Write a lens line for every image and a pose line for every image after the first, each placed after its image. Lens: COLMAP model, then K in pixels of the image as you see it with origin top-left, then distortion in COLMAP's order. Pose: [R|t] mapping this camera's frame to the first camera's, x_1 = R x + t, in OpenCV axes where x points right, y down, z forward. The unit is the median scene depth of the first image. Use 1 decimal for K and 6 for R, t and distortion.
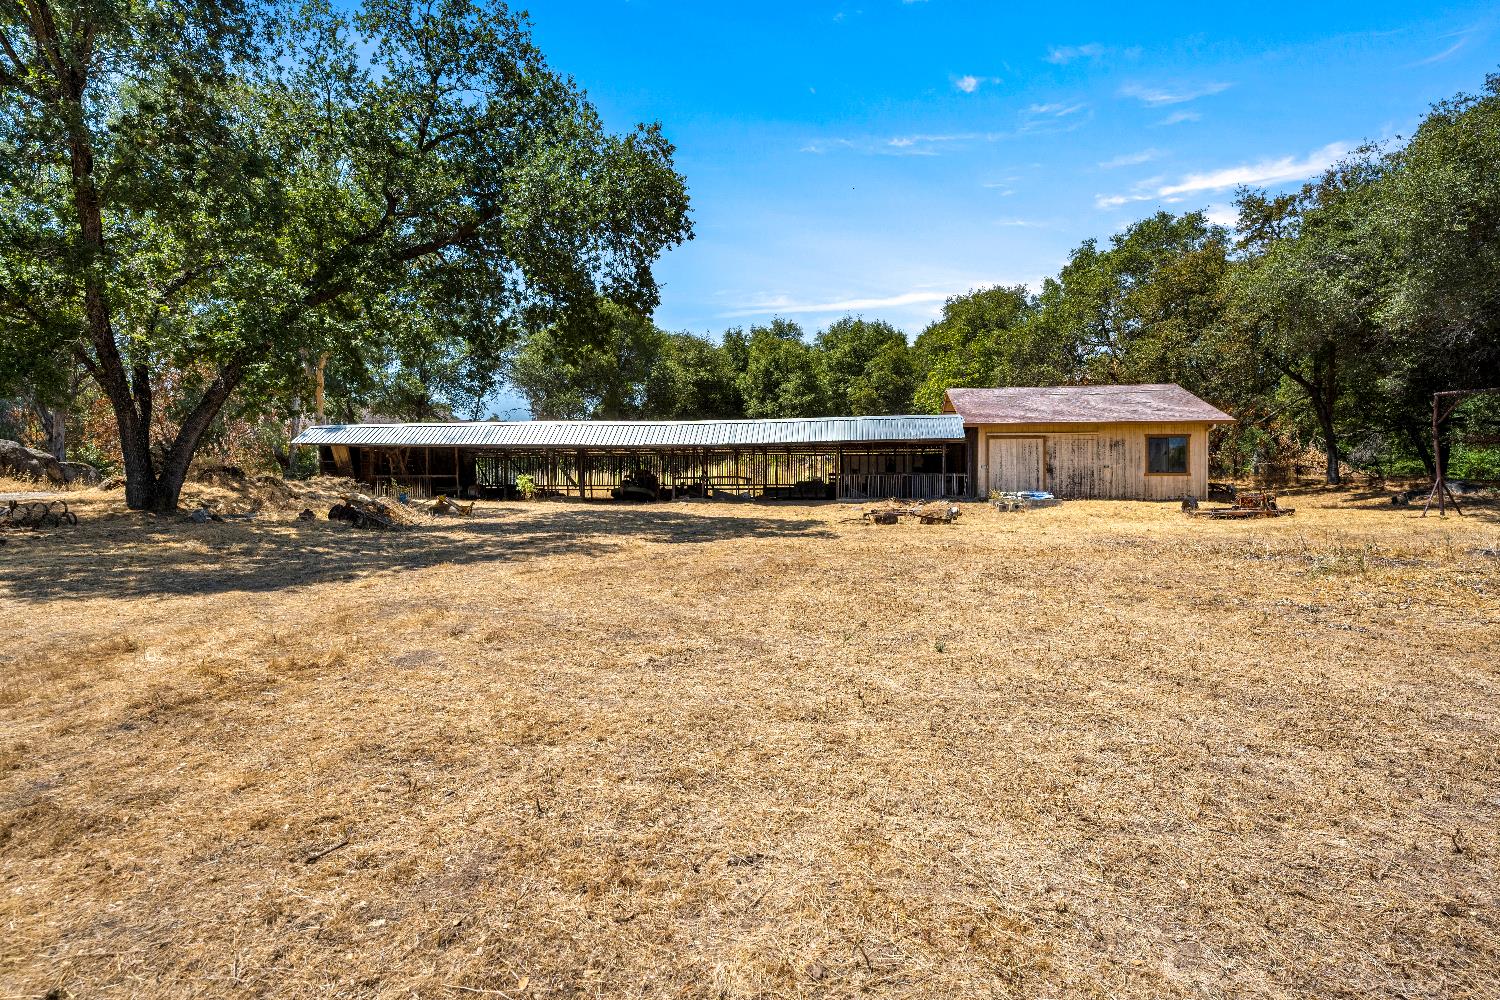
lens RADIAL K [[724.8, 0, 752.0], [0, 724.8, 502.4], [0, 0, 1]] dist [-0.000376, -0.000019]
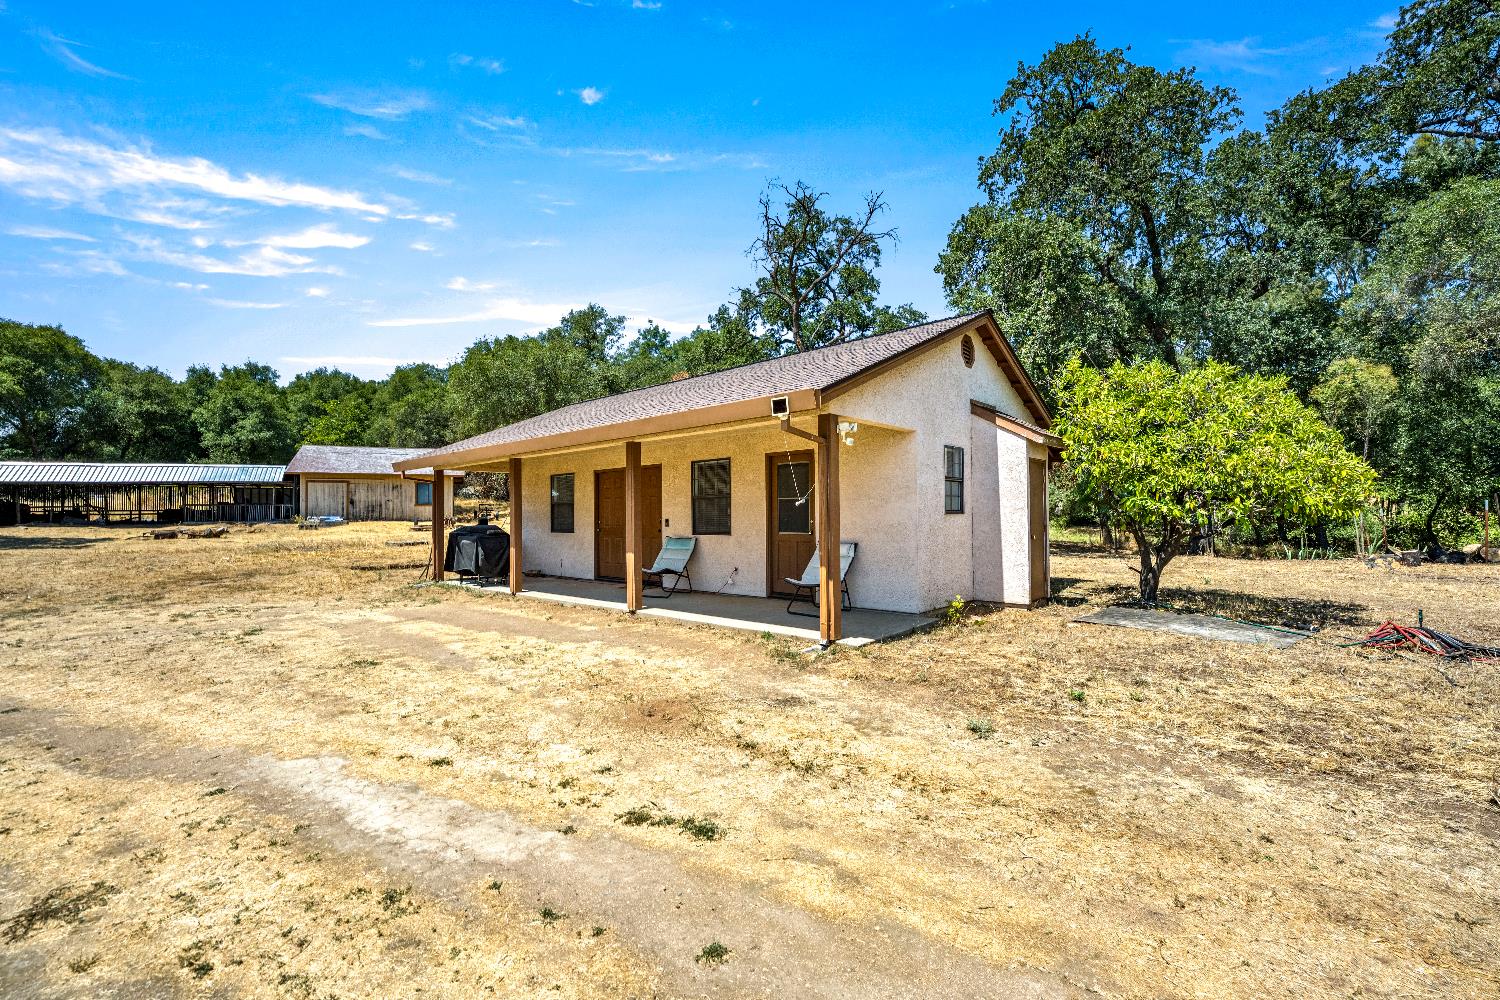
lens RADIAL K [[663.3, 0, 749.8], [0, 663.3, 501.9], [0, 0, 1]] dist [0.021844, 0.001393]
pose [[0.862299, 0.004710, 0.506378, 0.420882], [0.007174, 0.999743, -0.021517, -0.008301], [-0.506349, 0.022187, 0.862043, -0.718976]]
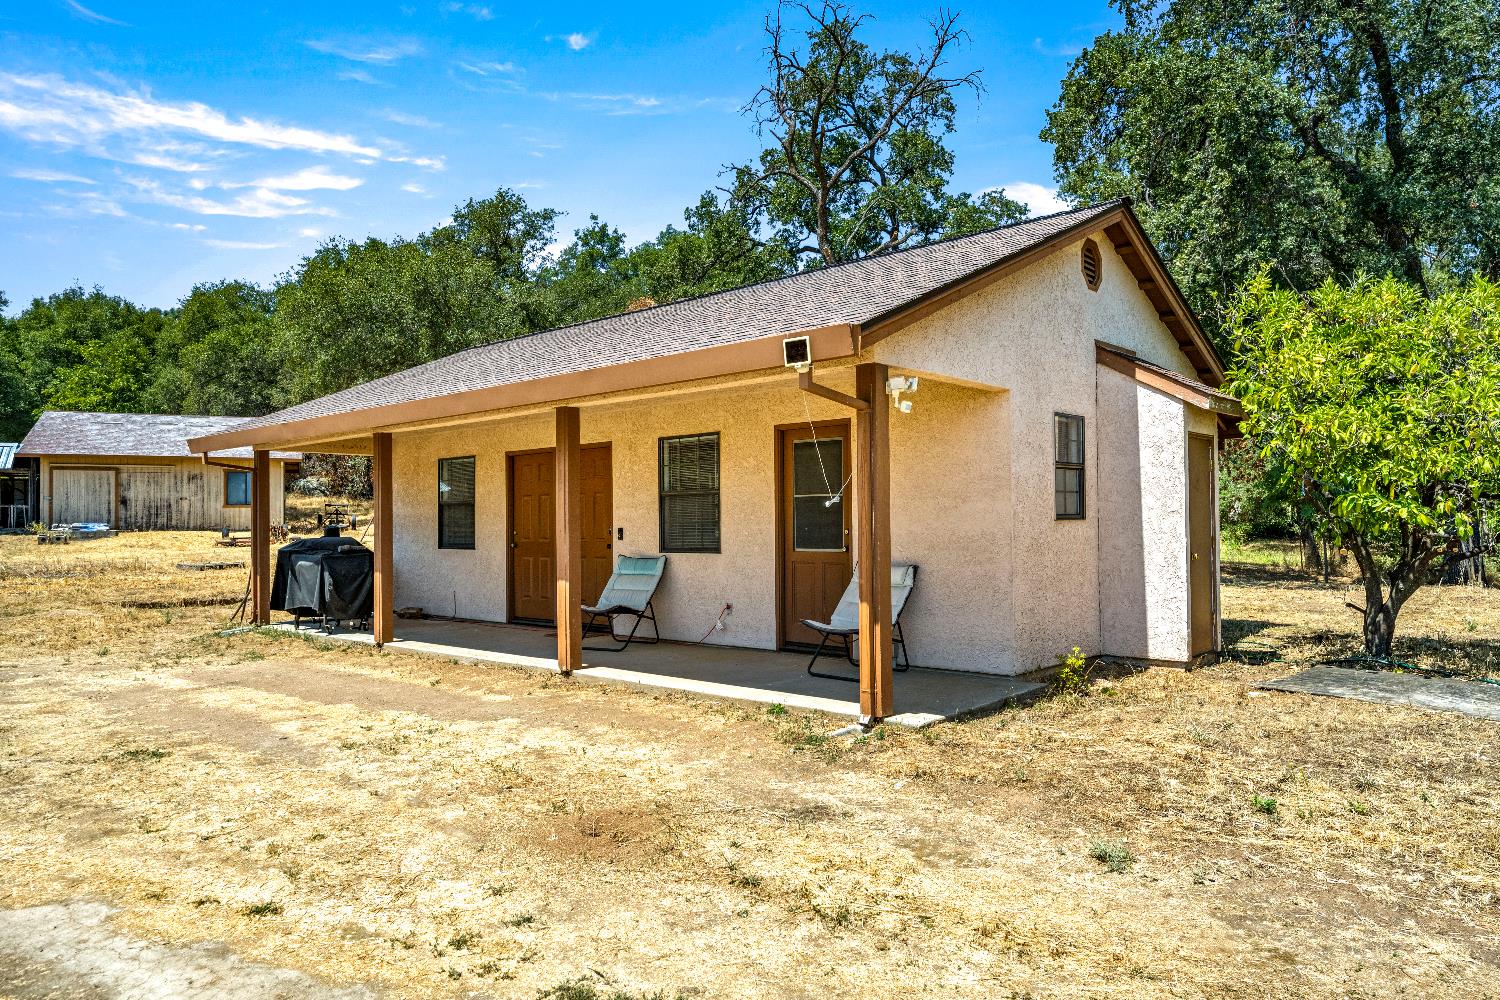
lens RADIAL K [[1050.6, 0, 751.3], [0, 1050.6, 501.6], [0, 0, 1]] dist [0.046722, -0.000378]
pose [[0.861853, 0.005404, 0.507130, 0.410625], [0.007177, 0.999713, -0.022850, -0.004319], [-0.507108, 0.023333, 0.861567, -0.738239]]
